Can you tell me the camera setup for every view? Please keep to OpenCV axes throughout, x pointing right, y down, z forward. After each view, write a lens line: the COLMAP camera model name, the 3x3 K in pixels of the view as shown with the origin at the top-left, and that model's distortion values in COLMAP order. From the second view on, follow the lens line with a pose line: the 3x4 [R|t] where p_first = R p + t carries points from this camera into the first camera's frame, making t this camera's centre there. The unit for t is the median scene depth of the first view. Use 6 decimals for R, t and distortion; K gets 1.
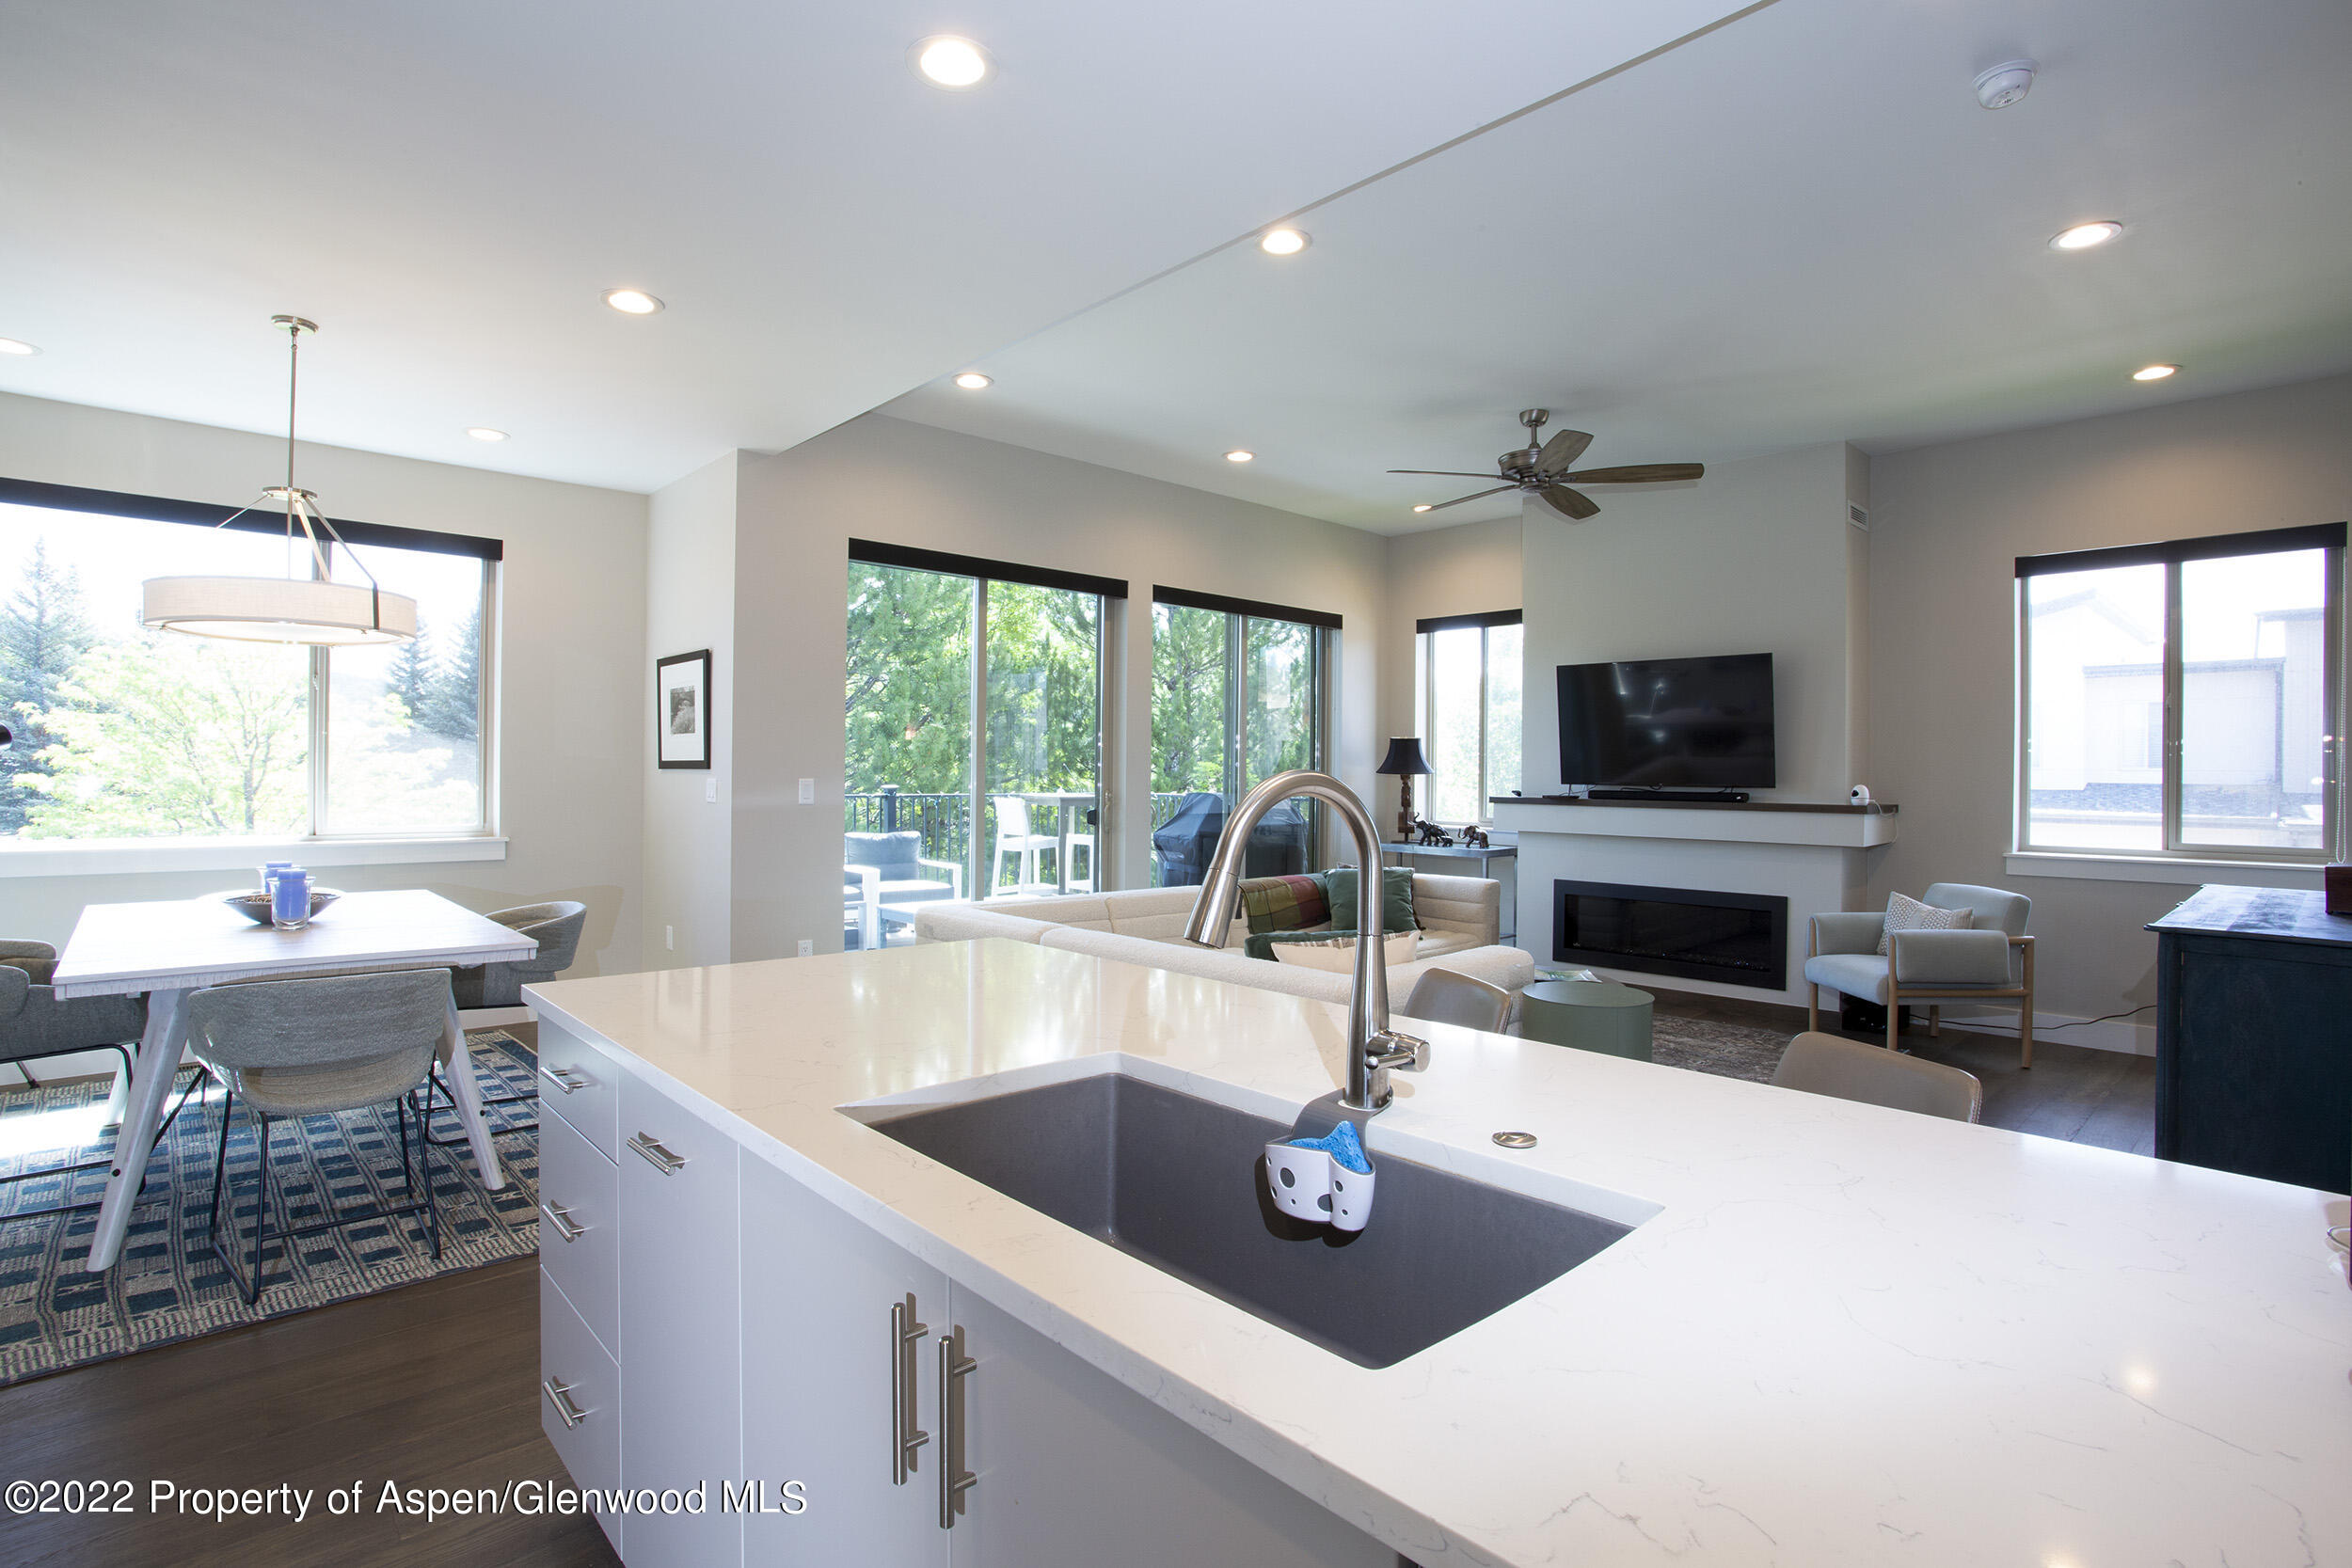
lens RADIAL K [[1132.2, 0, 1164.7], [0, 1132.2, 781.4], [0, 0, 1]] dist [-0.055119, 0.014230]
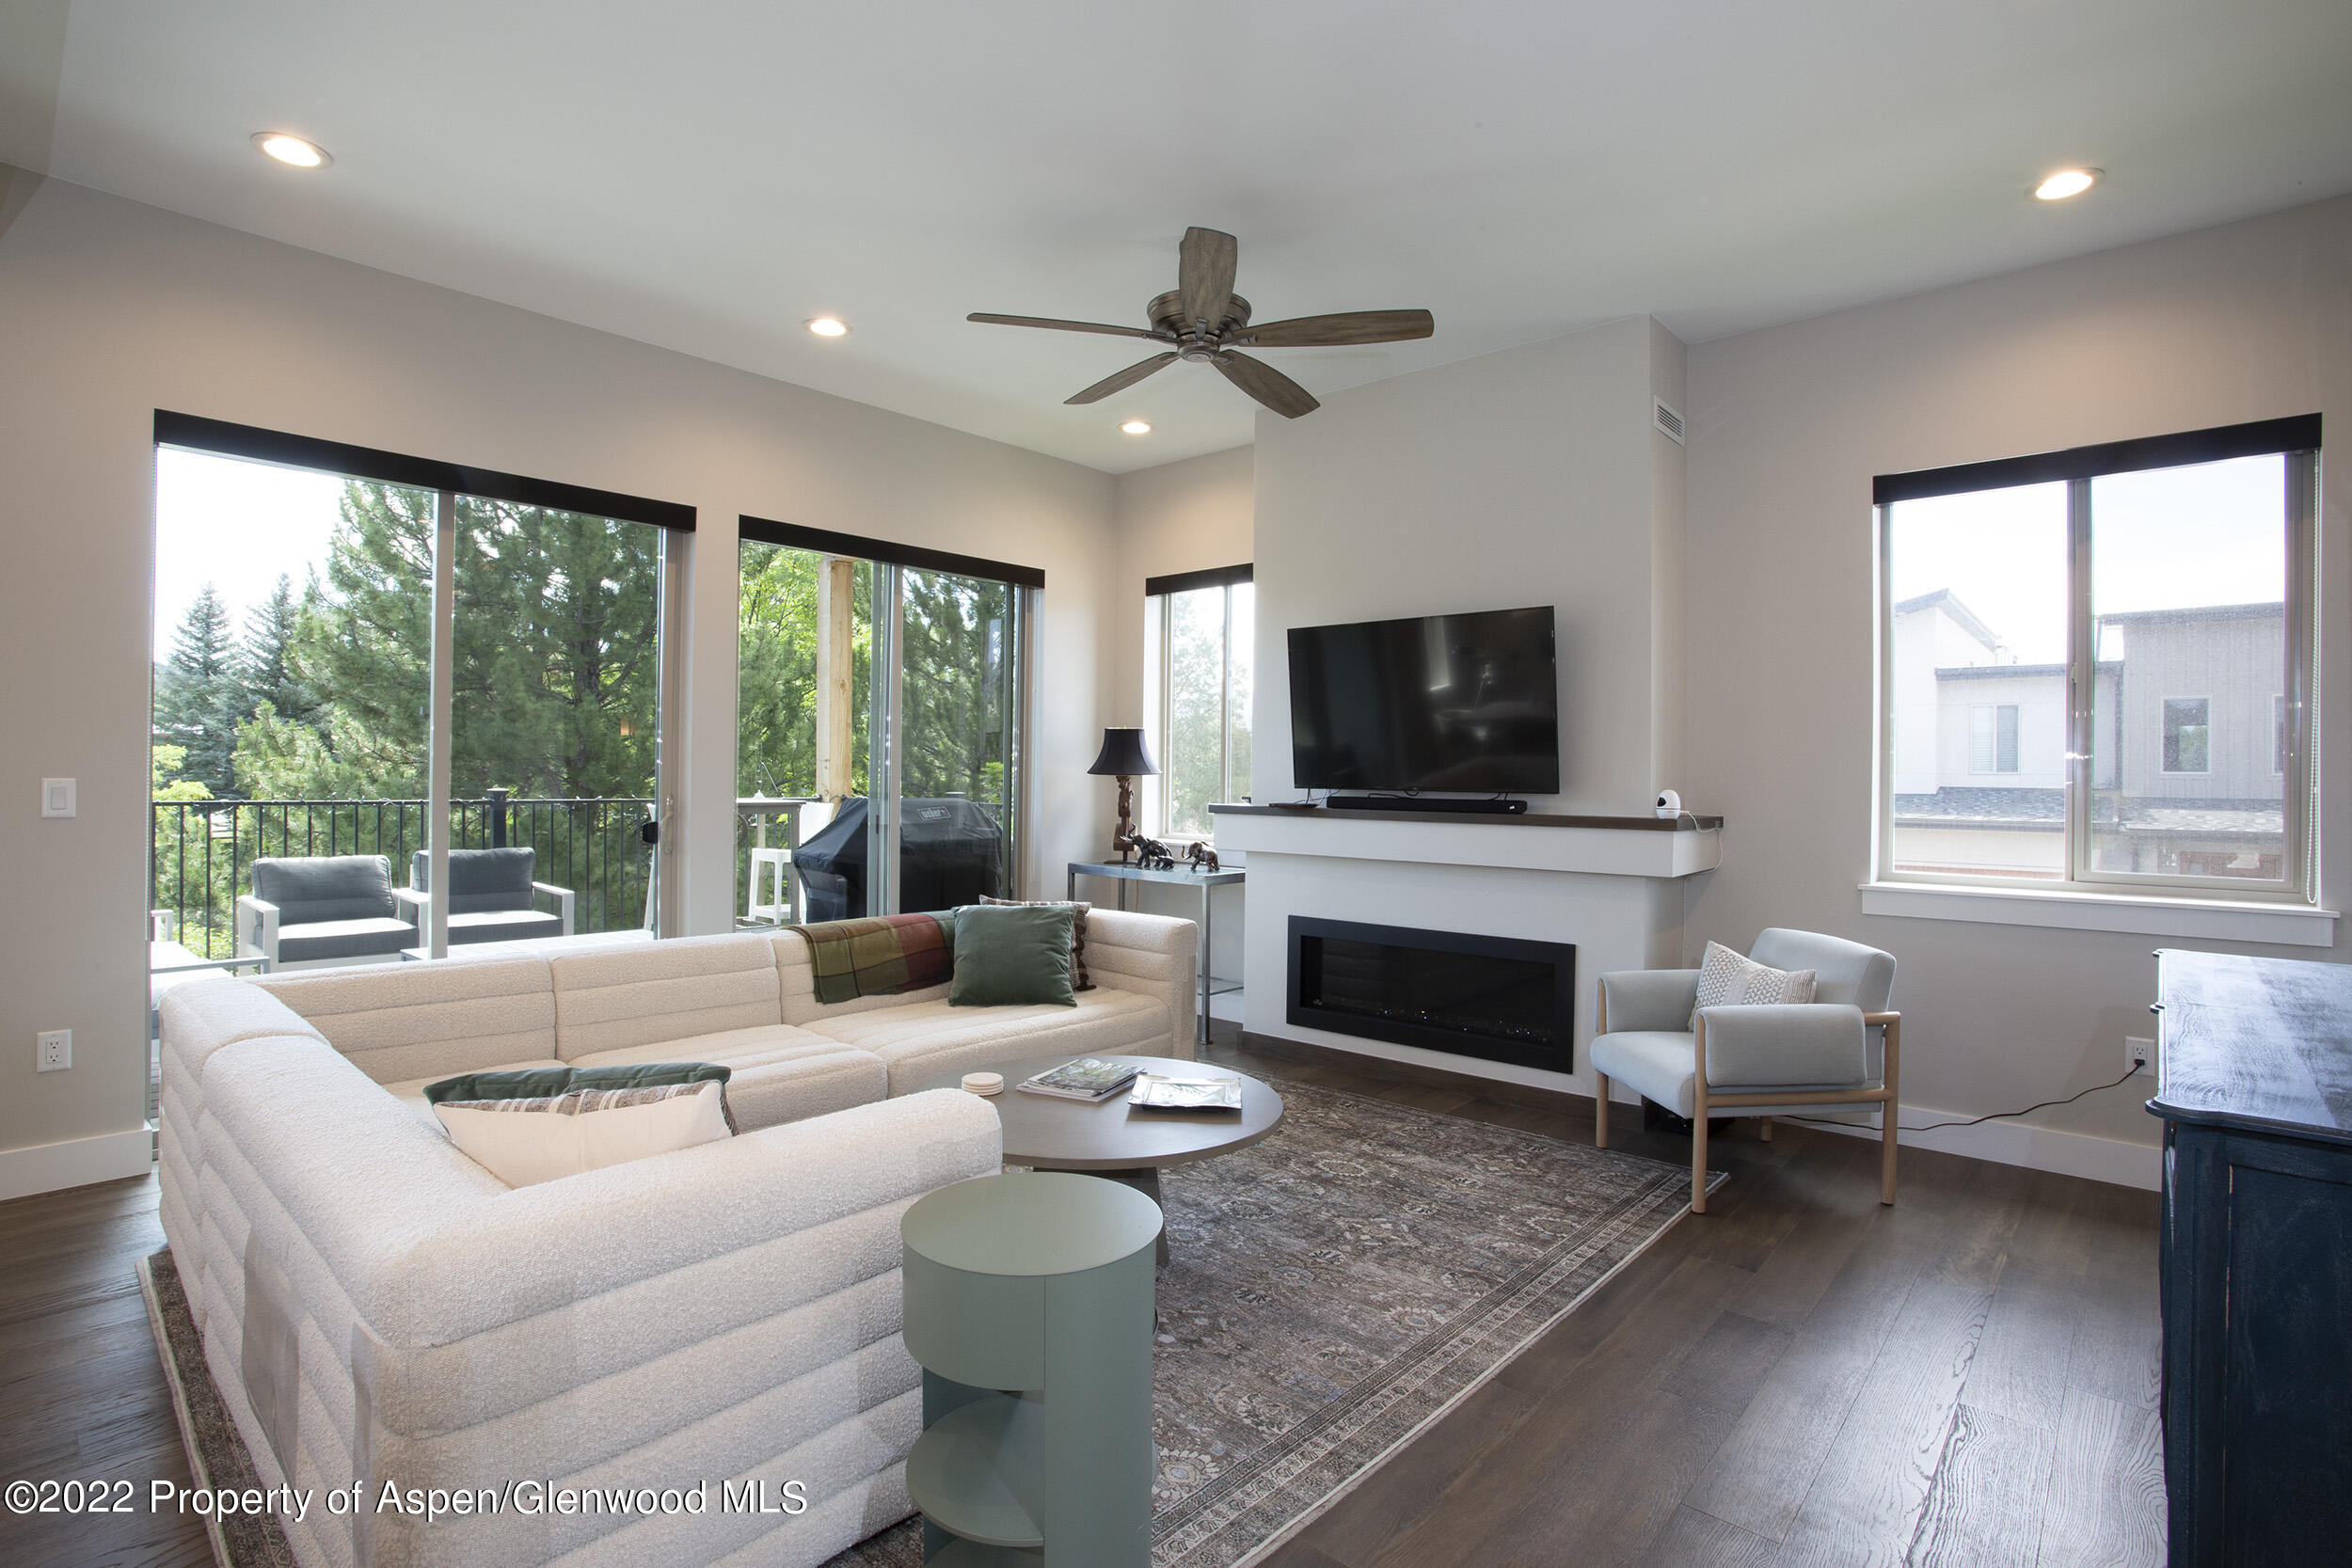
lens RADIAL K [[1132.2, 0, 1172.0], [0, 1132.2, 779.1], [0, 0, 1]] dist [-0.055119, 0.014230]
pose [[0.995420, 0.001461, 0.095590, 0.212365], [-0.001033, 0.999989, -0.004525, -0.000100], [-0.095596, 0.004405, 0.995410, 0.277007]]
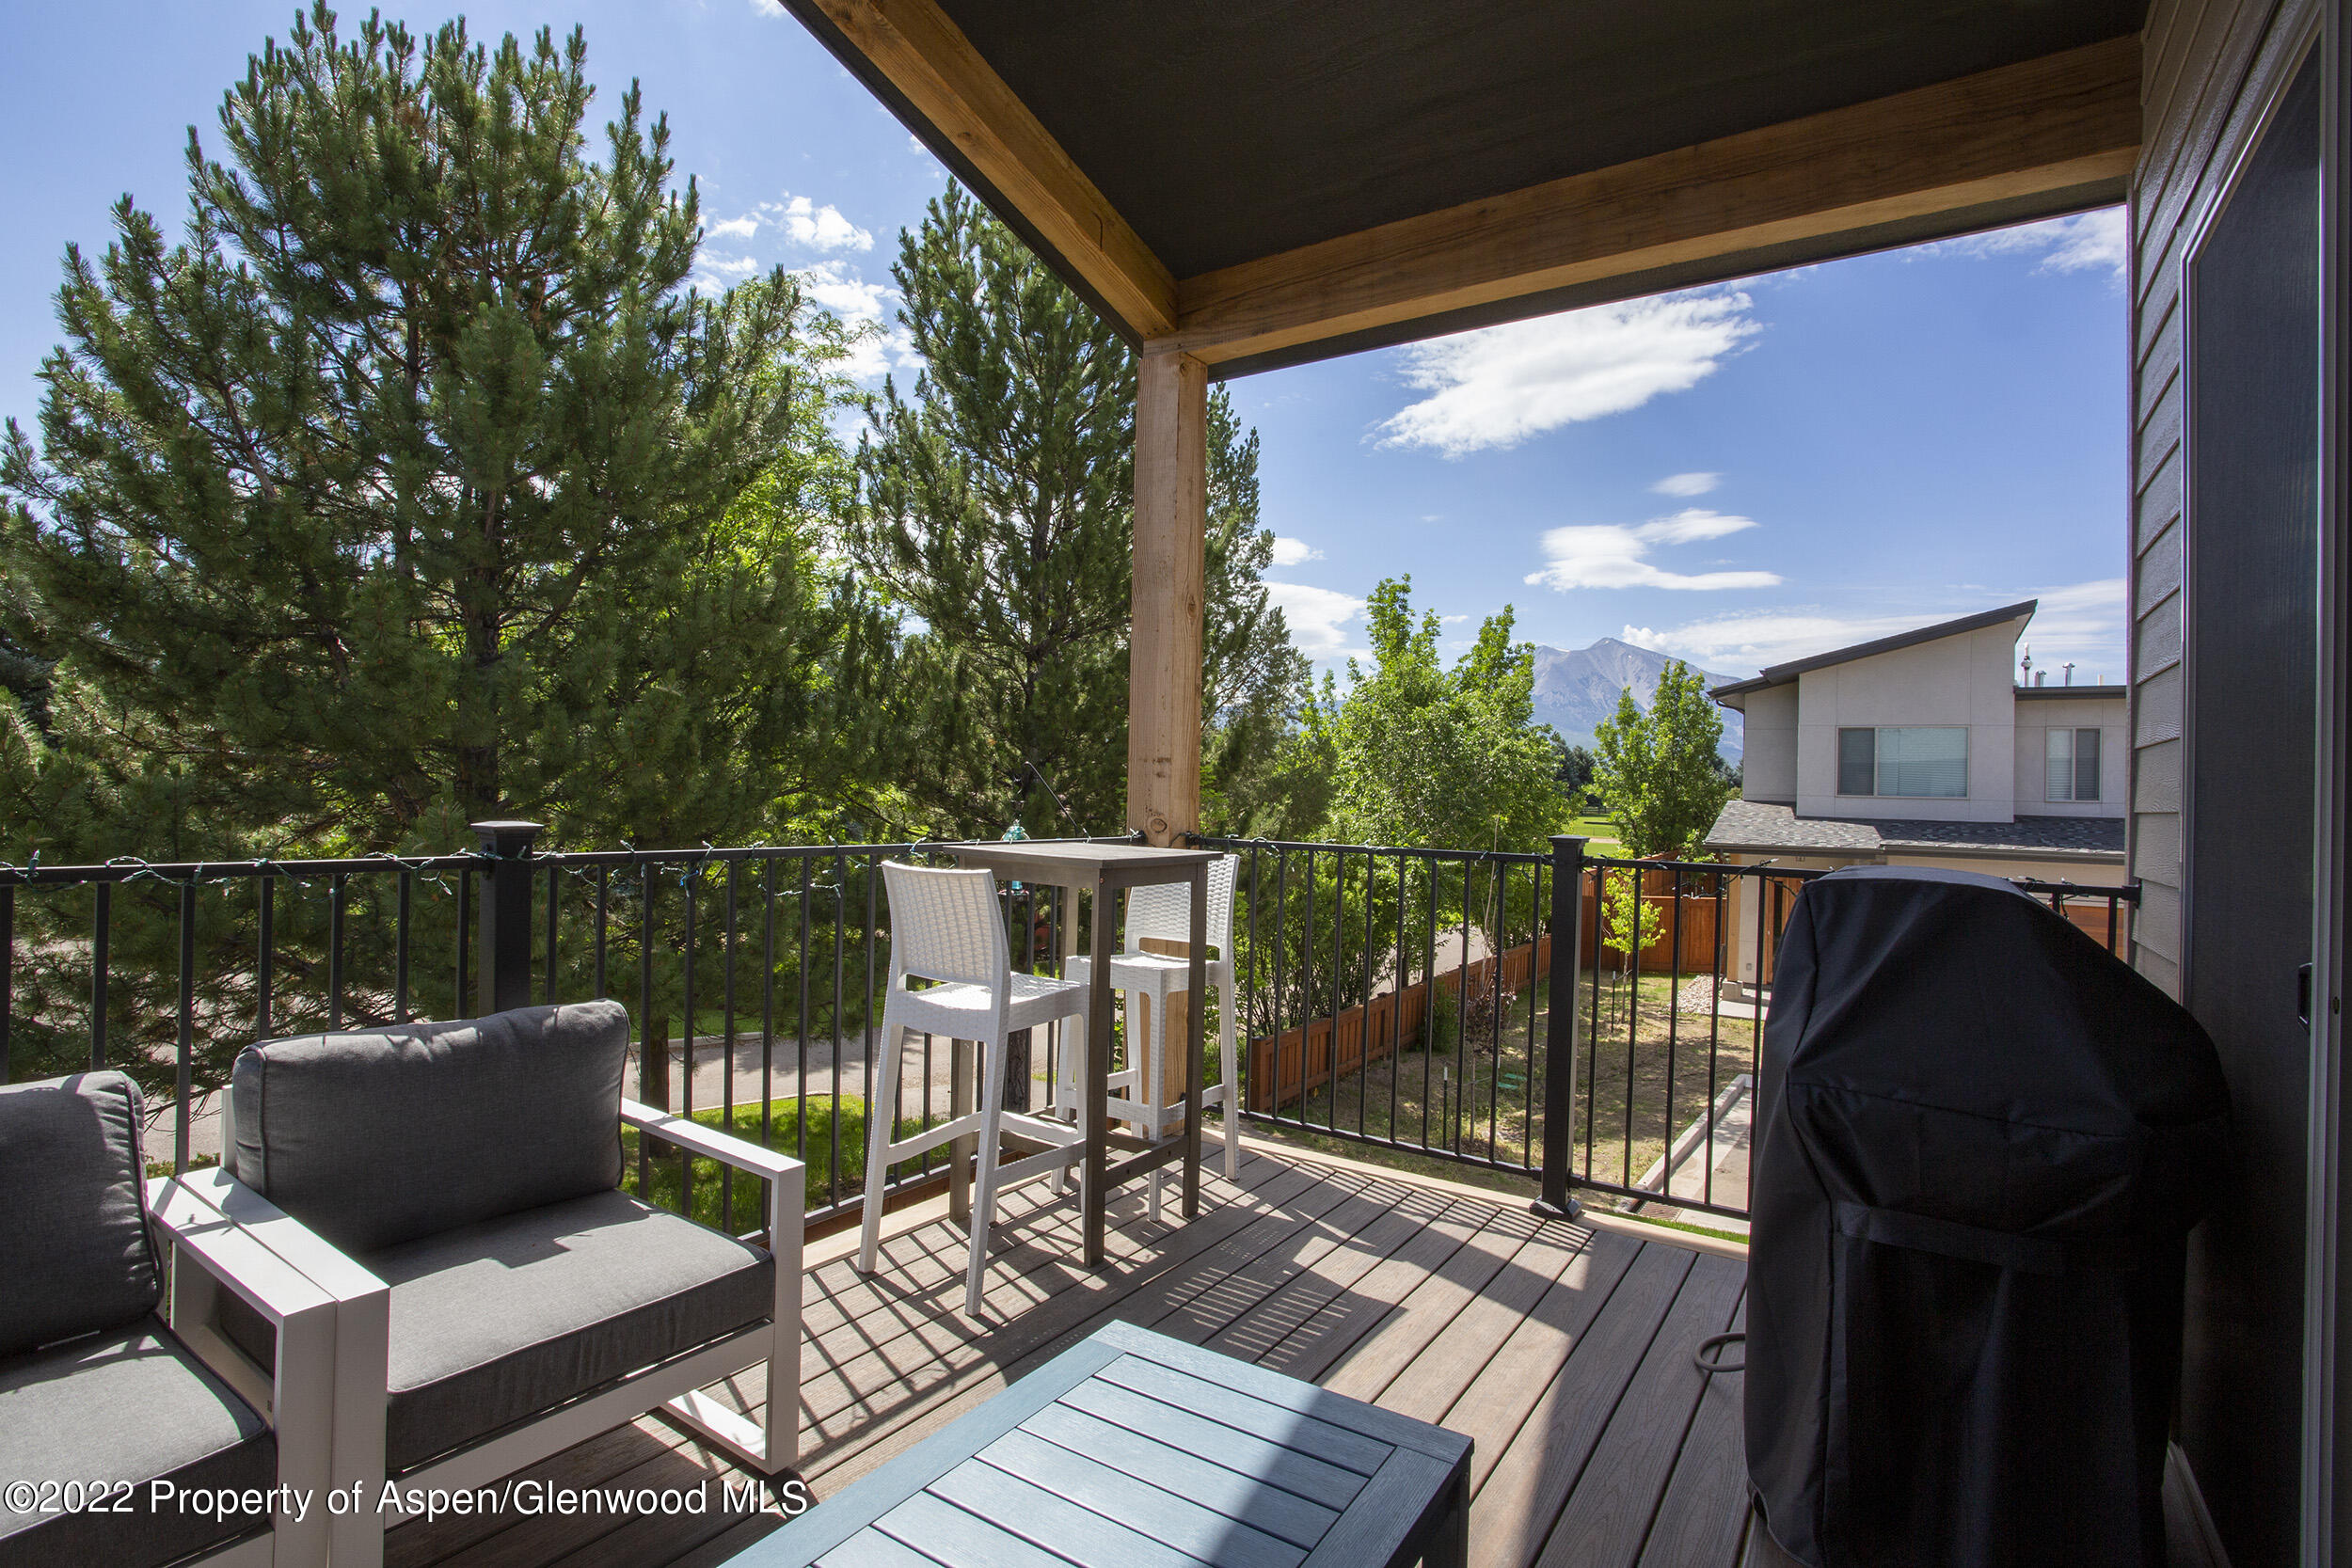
lens RADIAL K [[1132.2, 0, 1176.7], [0, 1132.2, 776.0], [0, 0, 1]] dist [-0.055119, 0.014230]
pose [[0.971578, 0.020895, 0.235796, -0.221303], [-0.016904, 0.999678, -0.018934, -0.006781], [-0.236116, 0.014410, 0.971618, 1.026494]]
